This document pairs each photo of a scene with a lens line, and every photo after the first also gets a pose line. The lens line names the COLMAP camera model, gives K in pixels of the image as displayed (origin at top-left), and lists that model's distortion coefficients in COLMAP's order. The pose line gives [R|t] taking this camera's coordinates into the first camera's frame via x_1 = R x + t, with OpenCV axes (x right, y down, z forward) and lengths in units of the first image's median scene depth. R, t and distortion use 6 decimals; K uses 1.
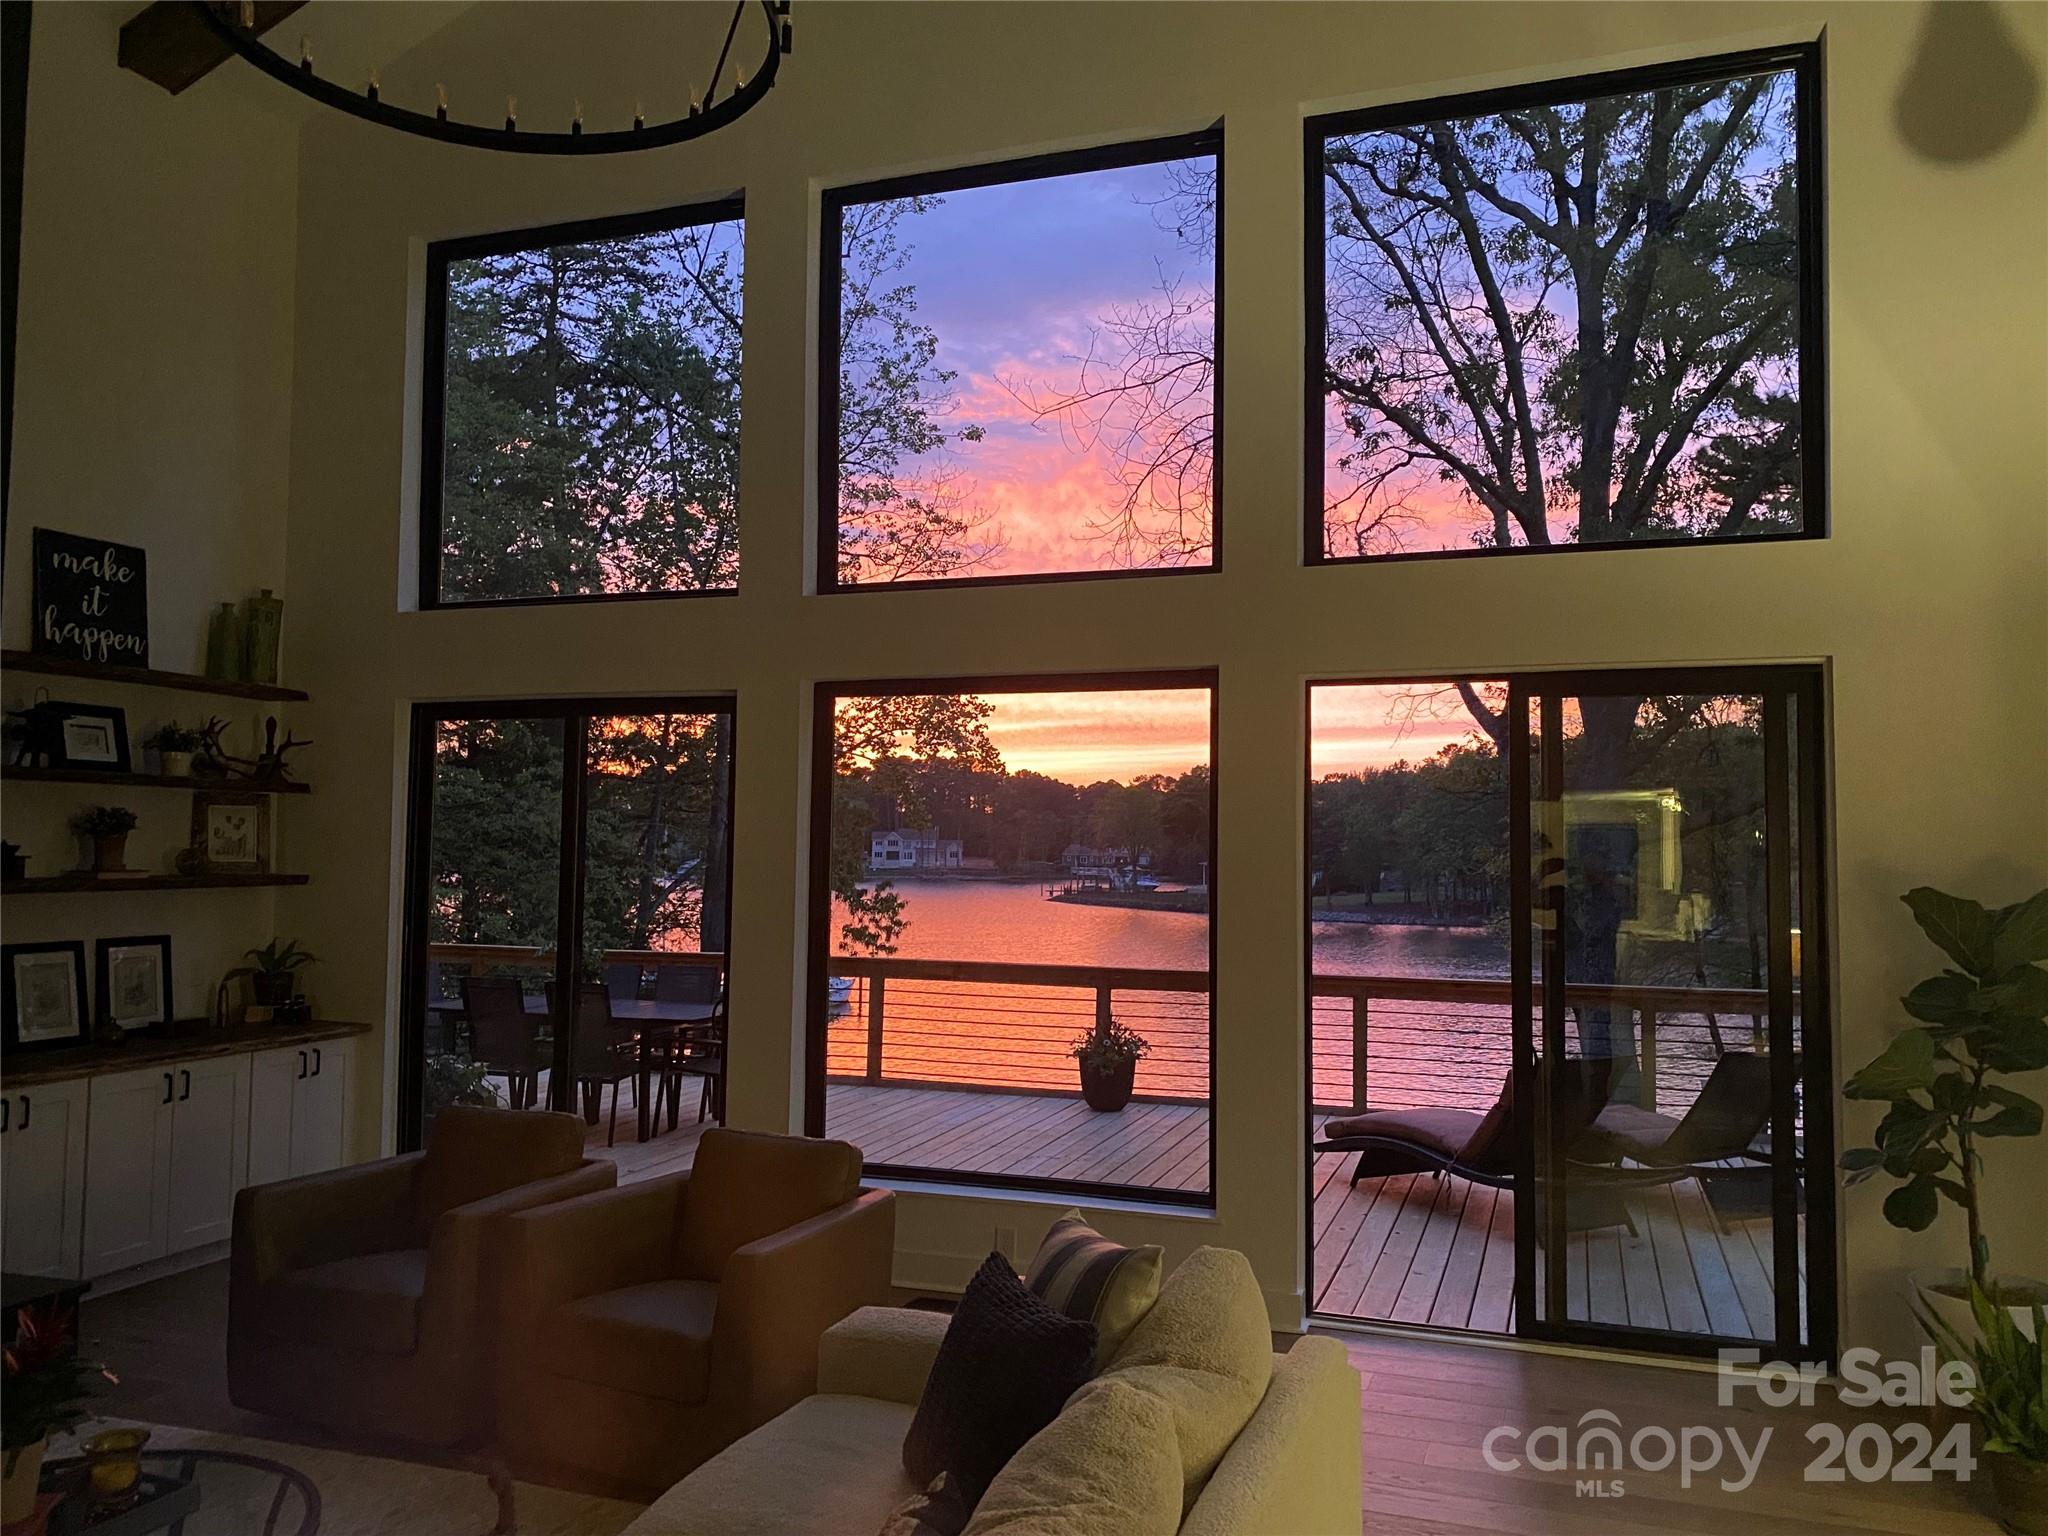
lens RADIAL K [[1570.3, 0, 1024.0], [0, 1570.3, 768.0], [0, 0, 1]] dist [0.120130, -0.001053]
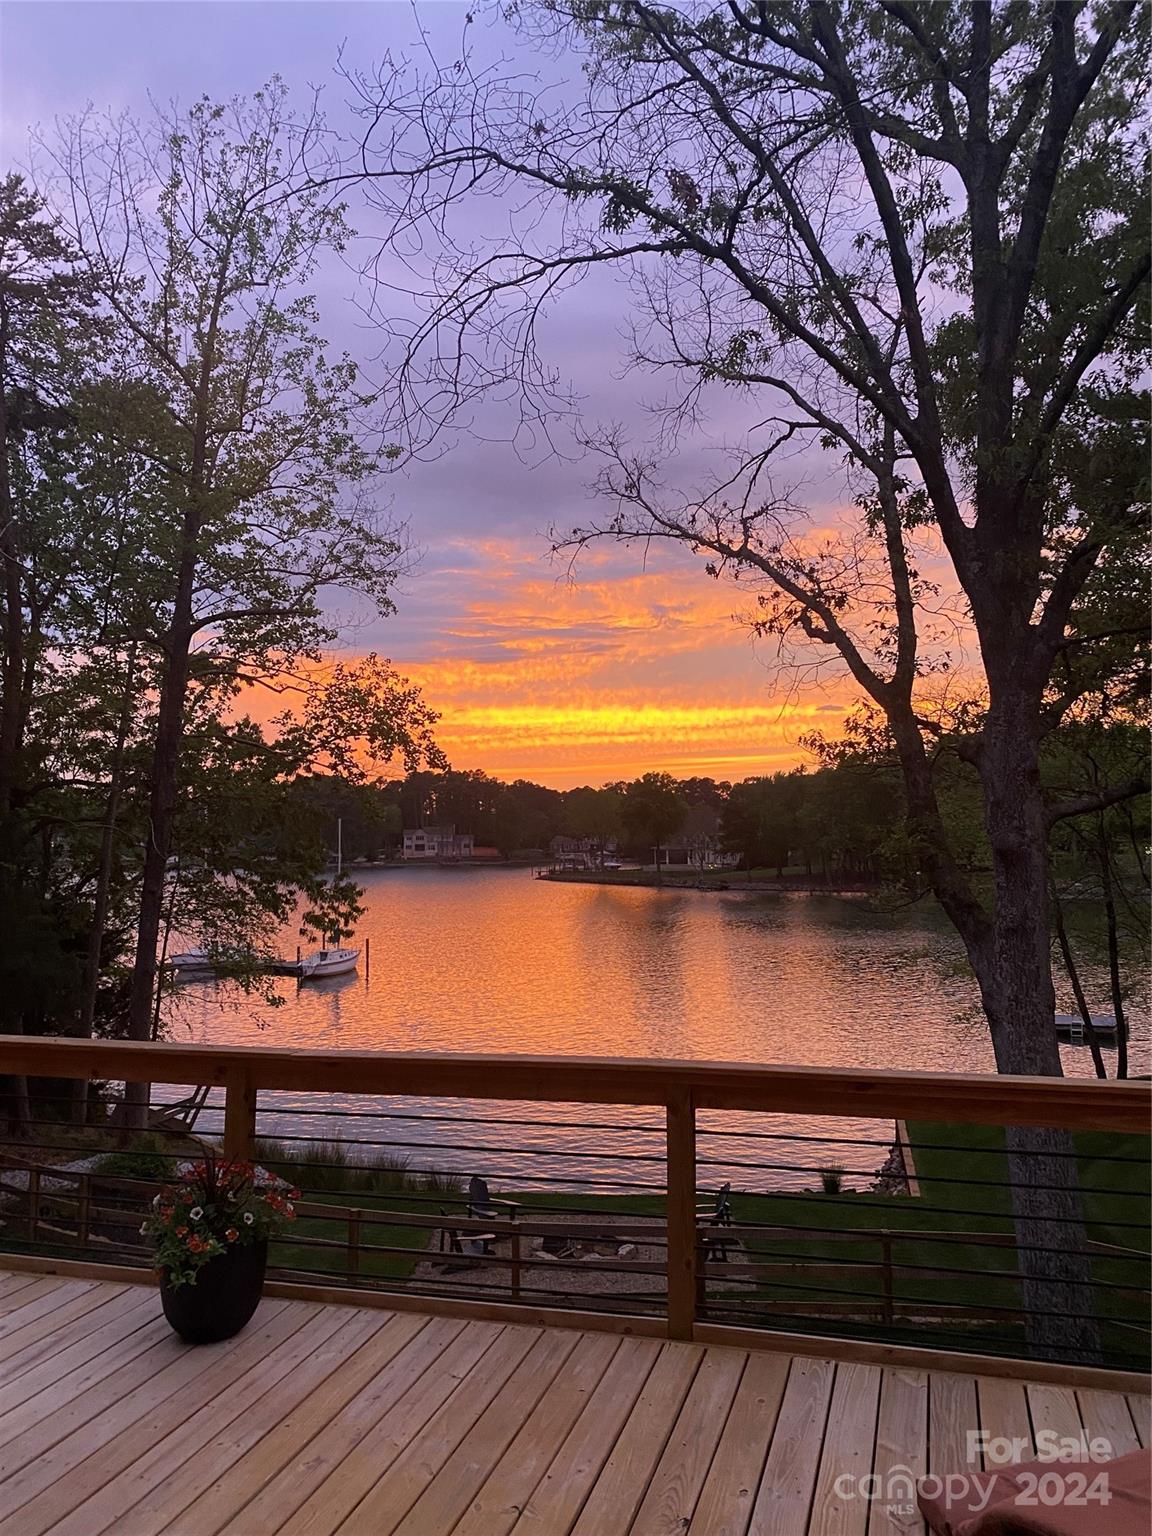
lens RADIAL K [[1177.7, 0, 576.0], [0, 1177.7, 768.0], [0, 0, 1]] dist [0.120130, -0.001053]
pose [[0.998762, -0.021235, 0.044982, 0.040428], [0.021648, 0.999728, -0.008704, 0.008964], [-0.044785, 0.009667, 0.998950, 0.151809]]
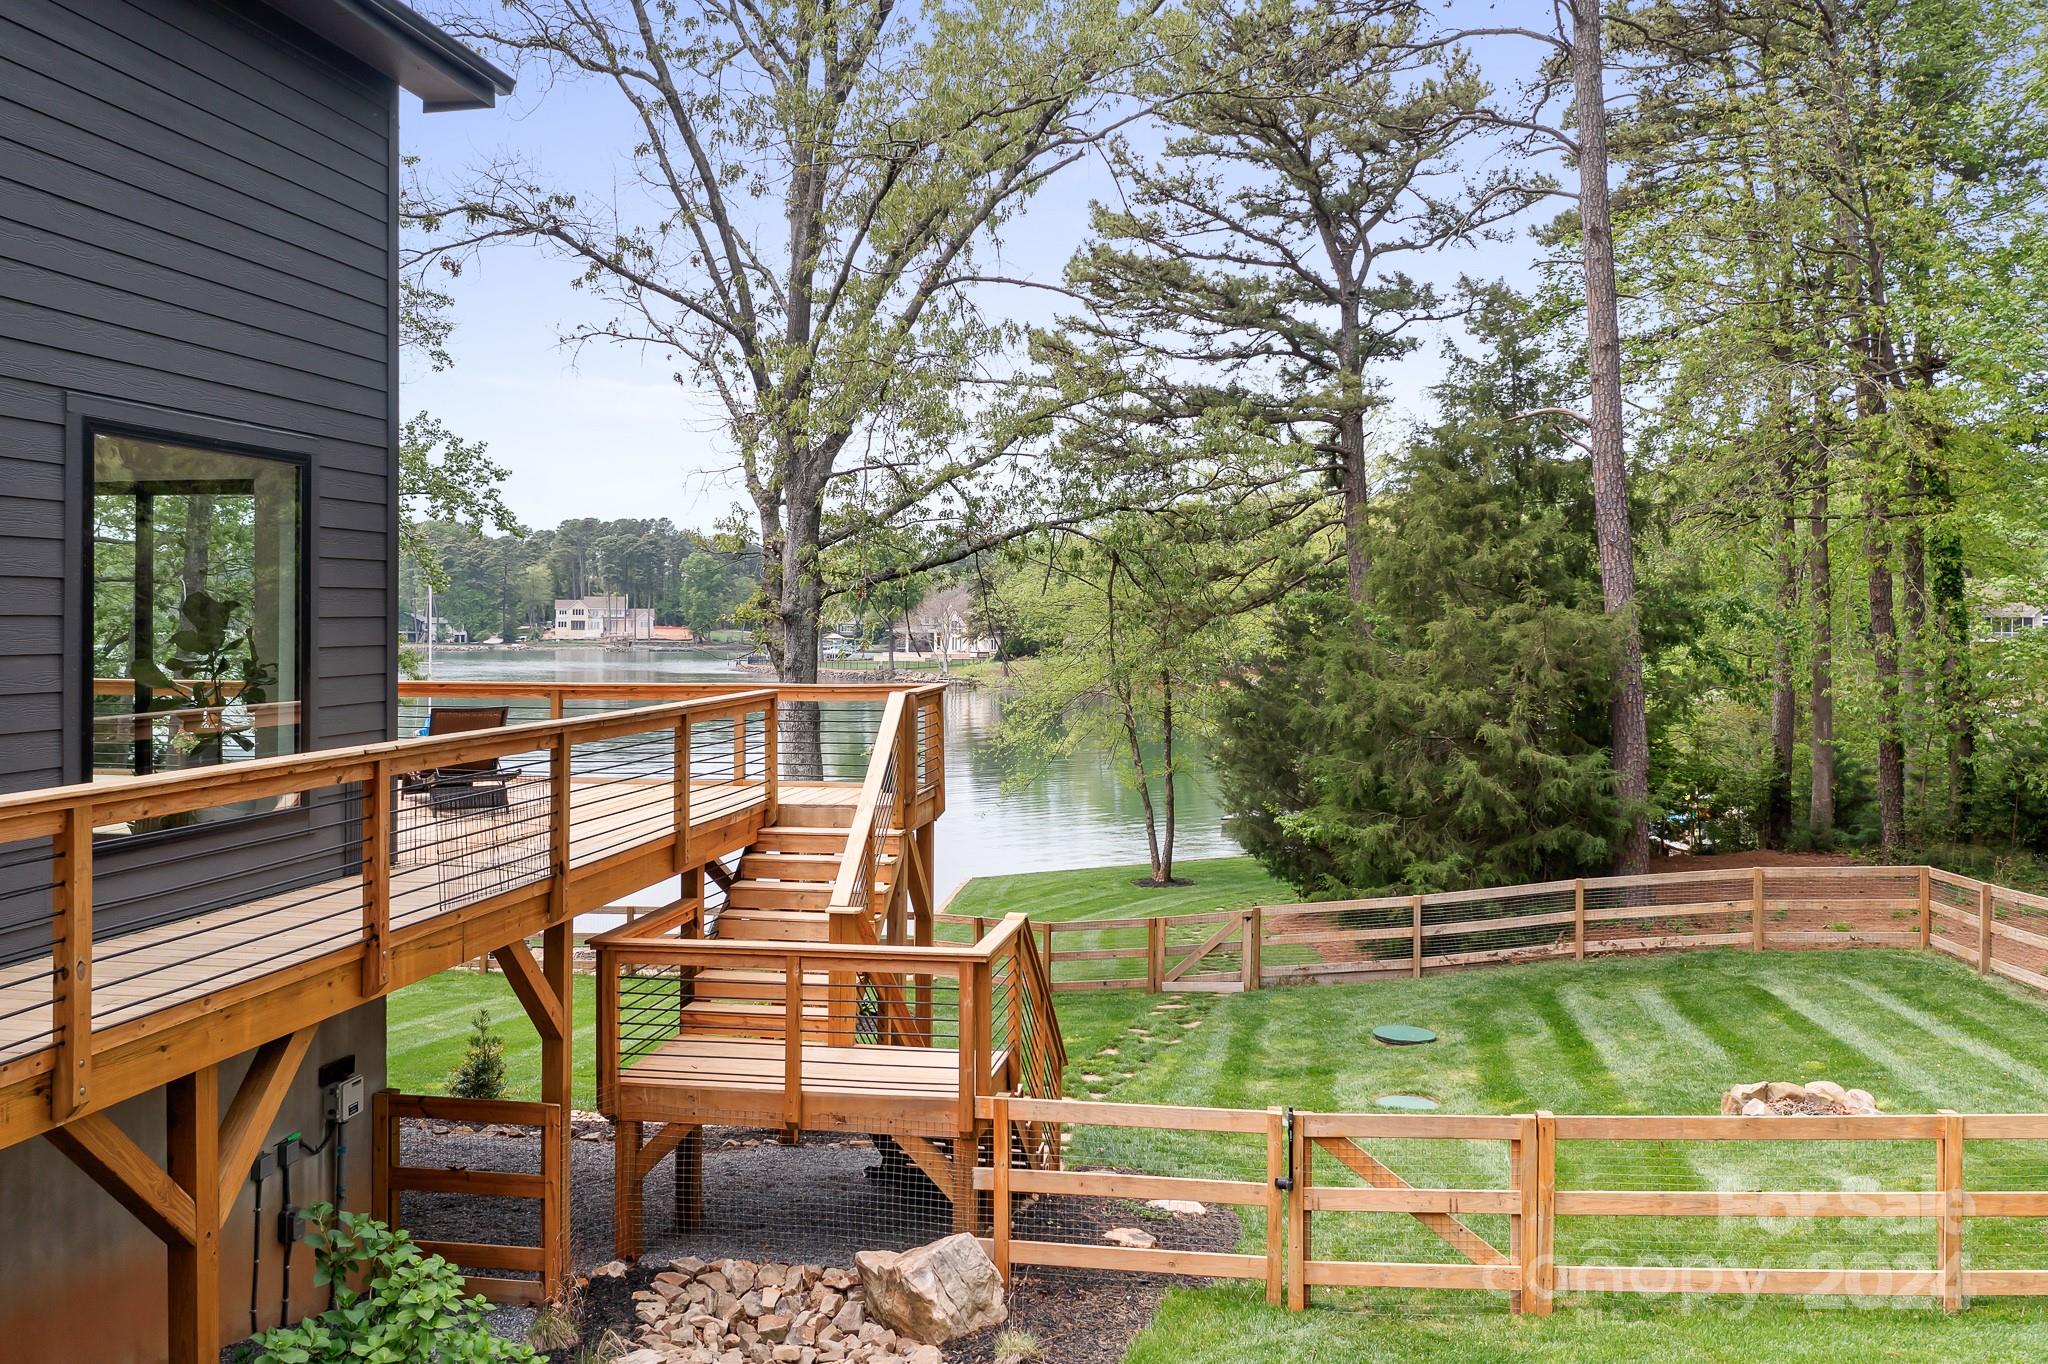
lens RADIAL K [[1641.2, 0, 1024.9], [0, 1641.2, 653.0], [0, 0, 1]] dist [-0.006206, -0.006808]
pose [[0.985120, -0.008642, 0.171653, 0.132647], [-0.003811, 0.997391, 0.072087, 0.000561], [-0.171828, -0.071668, 0.982517, -0.136114]]
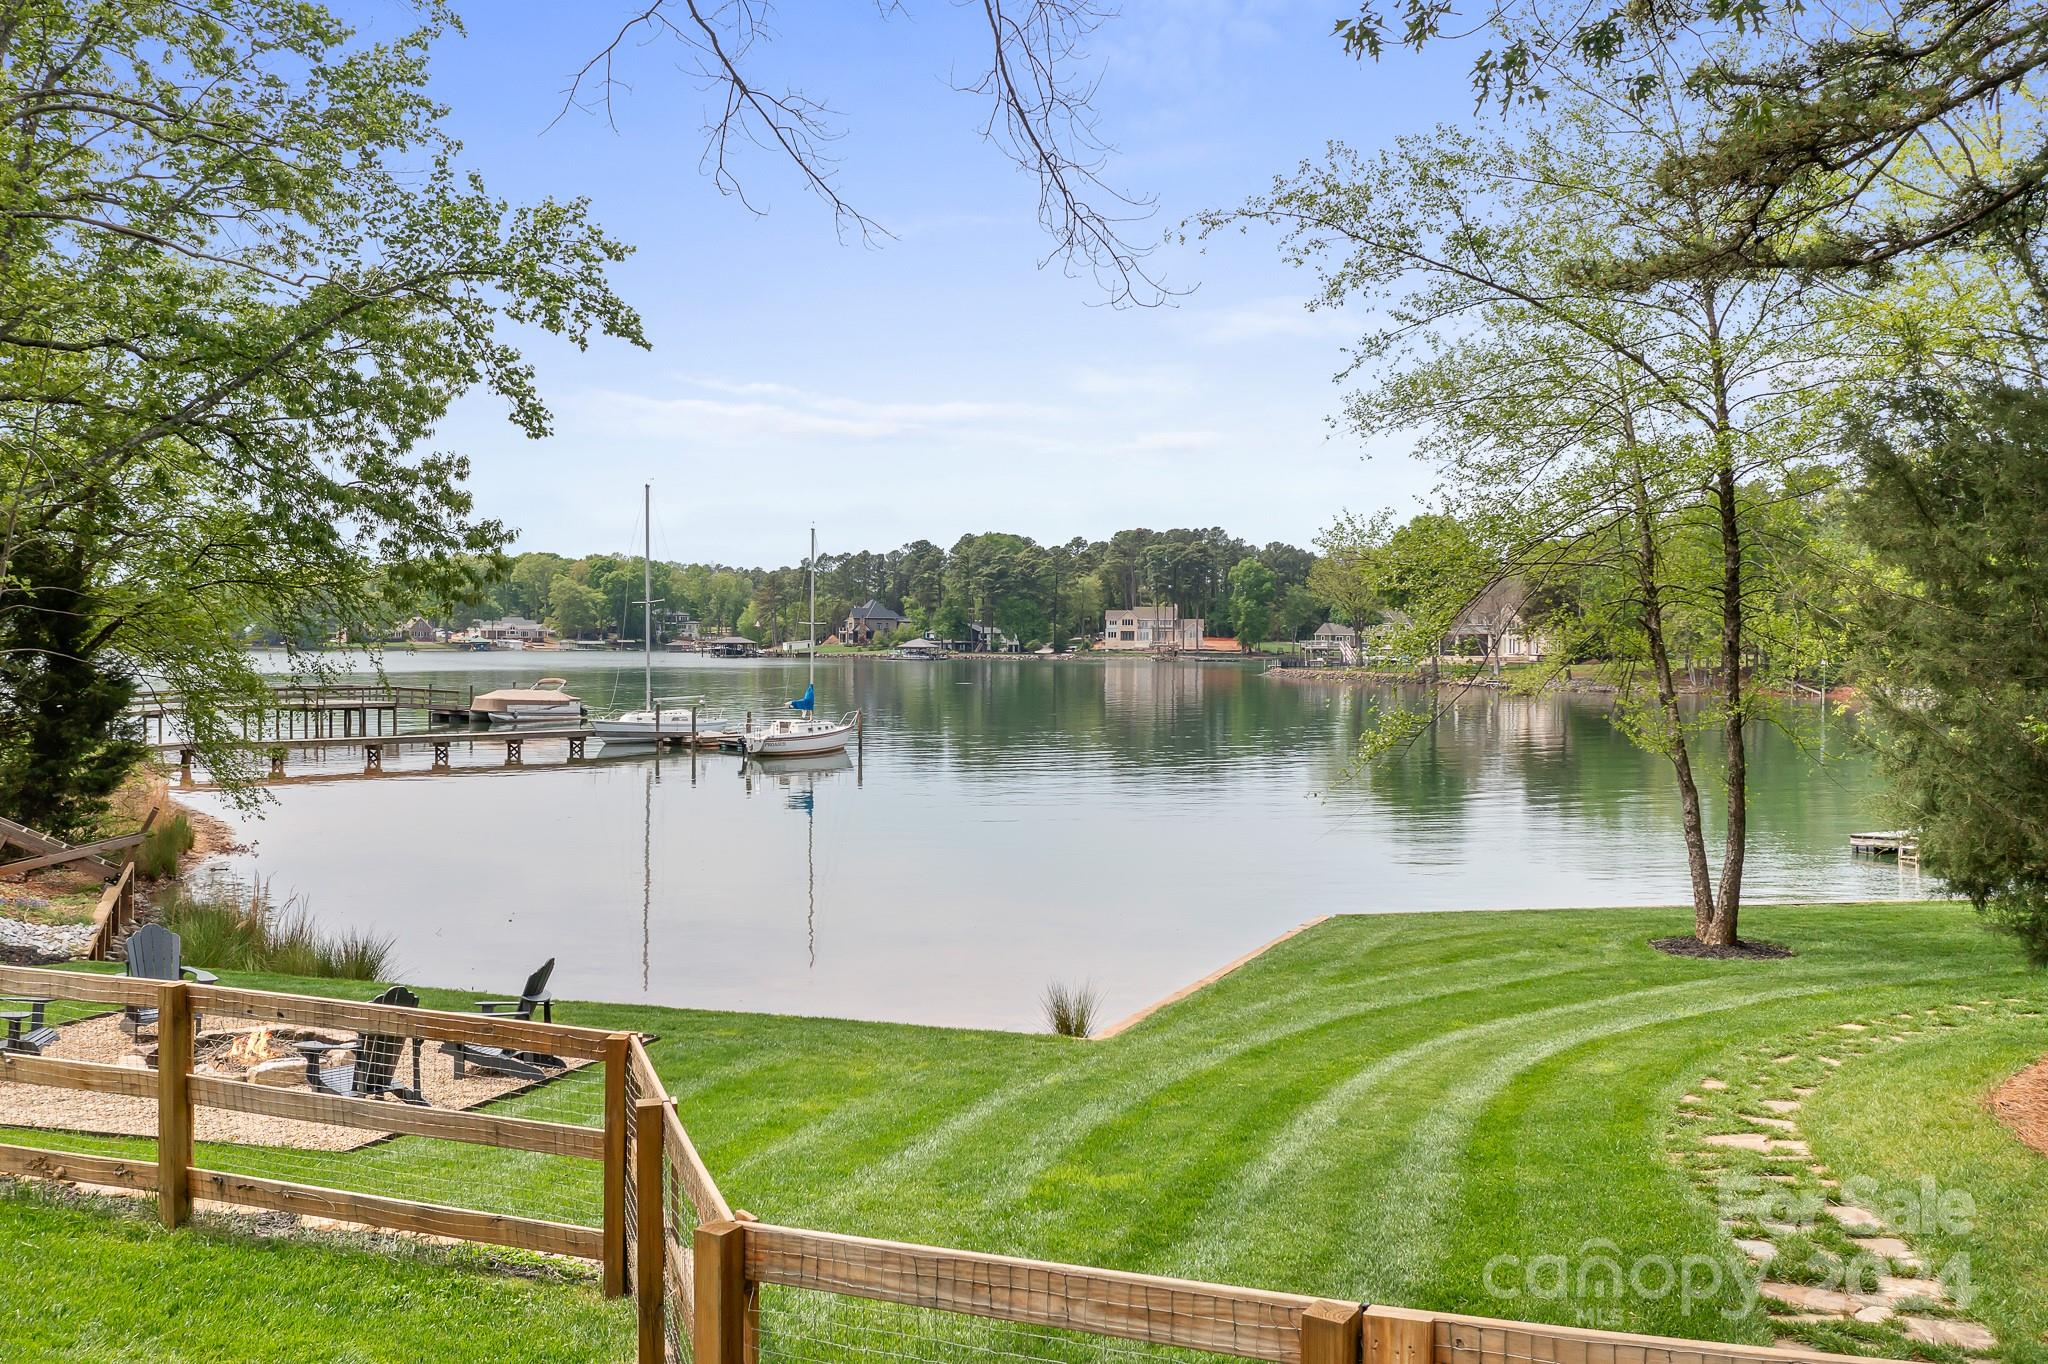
lens RADIAL K [[1641.1, 0, 1027.5], [0, 1641.1, 727.4], [0, 0, 1]] dist [0.002255, -0.005228]
pose [[0.985499, 0.000725, -0.169681, 0.272504], [0.016928, 0.994582, 0.102566, 0.097648], [0.168836, -0.103951, 0.980147, 0.336936]]
